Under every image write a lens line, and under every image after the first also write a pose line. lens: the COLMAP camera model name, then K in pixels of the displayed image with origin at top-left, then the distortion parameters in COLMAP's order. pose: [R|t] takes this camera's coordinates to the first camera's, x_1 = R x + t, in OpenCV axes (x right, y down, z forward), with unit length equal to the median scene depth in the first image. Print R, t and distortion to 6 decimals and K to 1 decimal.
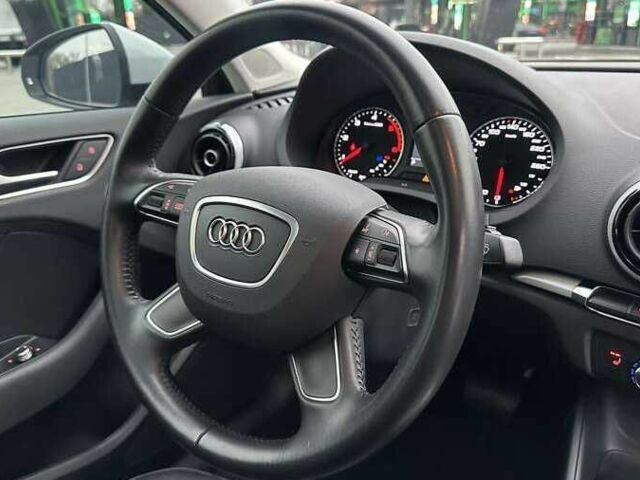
lens RADIAL K [[529.2, 0, 322.6], [0, 529.2, 229.0], [0, 0, 1]] dist [0.116977, -0.184621]
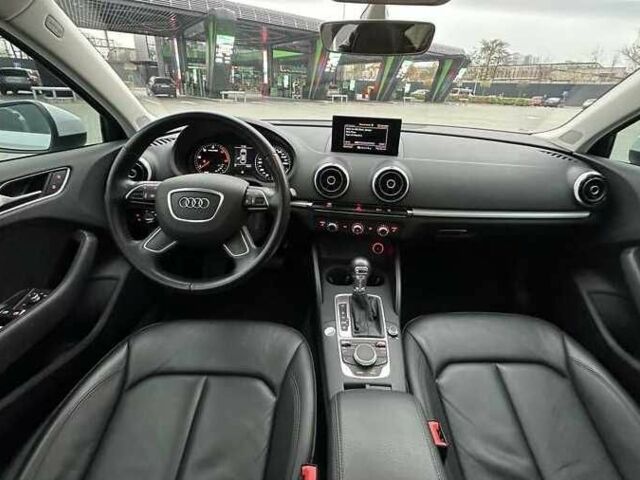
lens RADIAL K [[297.4, 0, 322.7], [0, 297.4, 206.8], [0, 0, 1]] dist [-0.002022, -0.000267]
pose [[0.816986, -0.171000, 0.550721, -0.267389], [0.150672, 0.985146, 0.082370, 0.003557], [-0.556626, 0.015683, 0.830615, -0.305330]]
